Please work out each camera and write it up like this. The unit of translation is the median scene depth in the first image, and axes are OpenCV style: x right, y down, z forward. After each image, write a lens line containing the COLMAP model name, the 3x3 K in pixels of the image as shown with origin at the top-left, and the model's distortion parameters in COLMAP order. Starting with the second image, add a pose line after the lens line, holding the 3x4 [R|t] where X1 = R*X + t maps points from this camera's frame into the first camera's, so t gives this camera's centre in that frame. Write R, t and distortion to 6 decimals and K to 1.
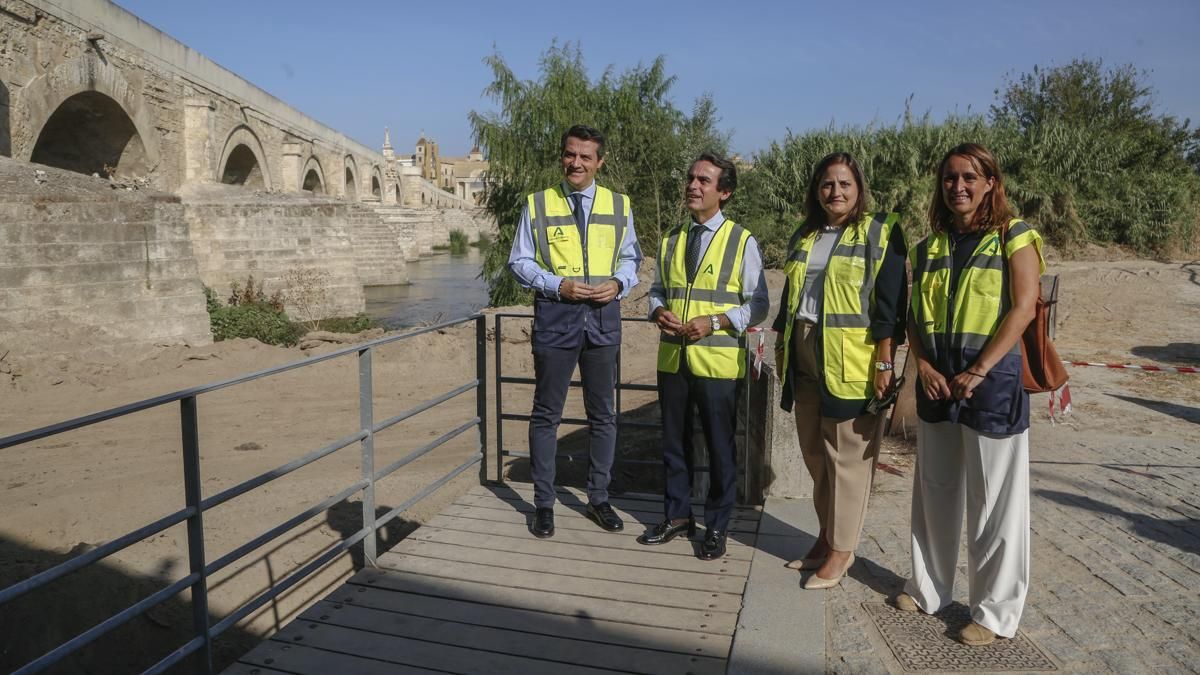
lens RADIAL K [[821.7, 0, 608.2], [0, 821.7, 296.0], [0, 0, 1]] dist [-0.116076, 0.059256]
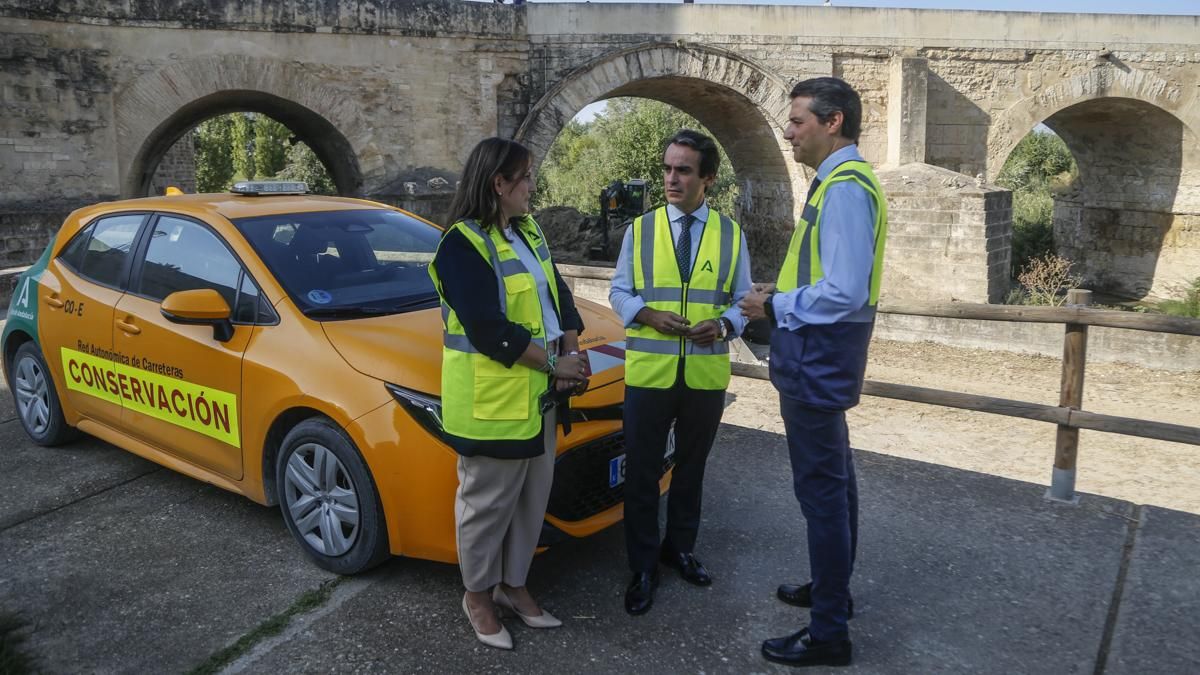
lens RADIAL K [[821.7, 0, 604.4], [0, 821.7, 291.2], [0, 0, 1]] dist [-0.116076, 0.059256]
pose [[-0.087262, 0.141734, -0.986051, 0.972709], [-0.086050, 0.985055, 0.149205, -0.116974], [0.992462, 0.097870, -0.073762, 0.509311]]
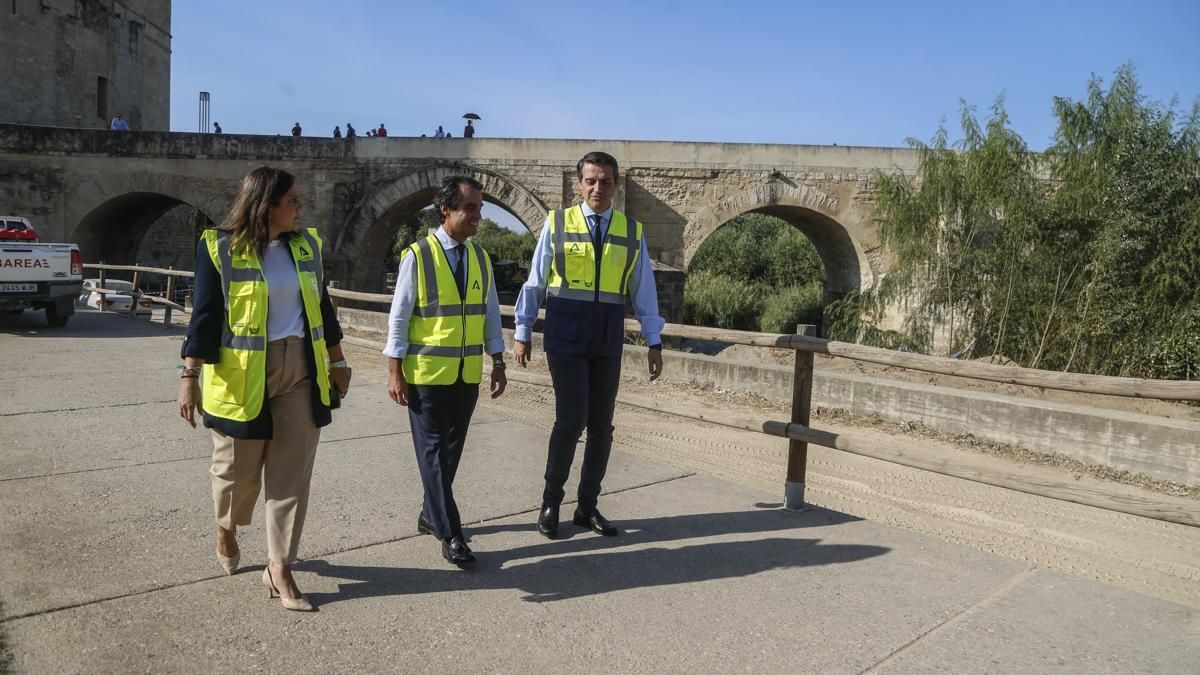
lens RADIAL K [[821.7, 0, 604.8], [0, 821.7, 329.8], [0, 0, 1]] dist [-0.116076, 0.059256]
pose [[-0.200928, 0.073444, -0.976849, 1.597794], [-0.122294, 0.987504, 0.099399, -0.190430], [0.971942, 0.139435, -0.189436, 1.477911]]
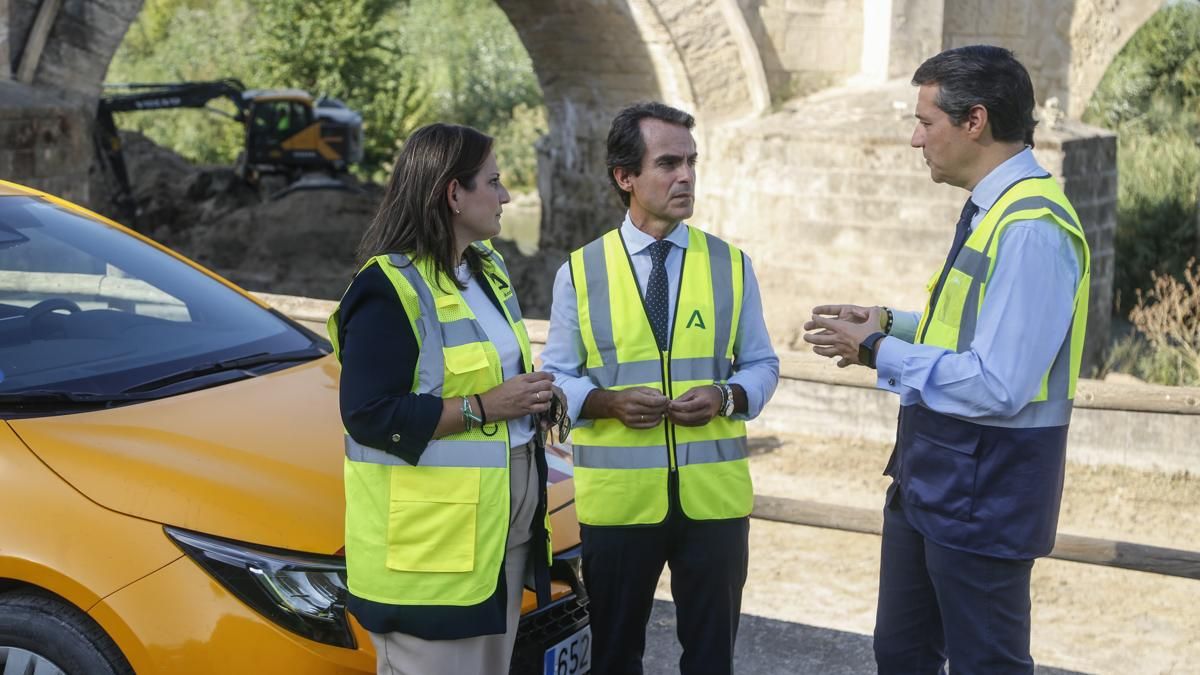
lens RADIAL K [[1809.5, 0, 591.9], [0, 1809.5, 322.8], [0, 0, 1]] dist [0.211621, 0.000000]
pose [[0.109376, 0.134675, -0.984835, 1.022988], [-0.119468, 0.985378, 0.121481, -0.123838], [0.986795, 0.104370, 0.123866, 0.476229]]
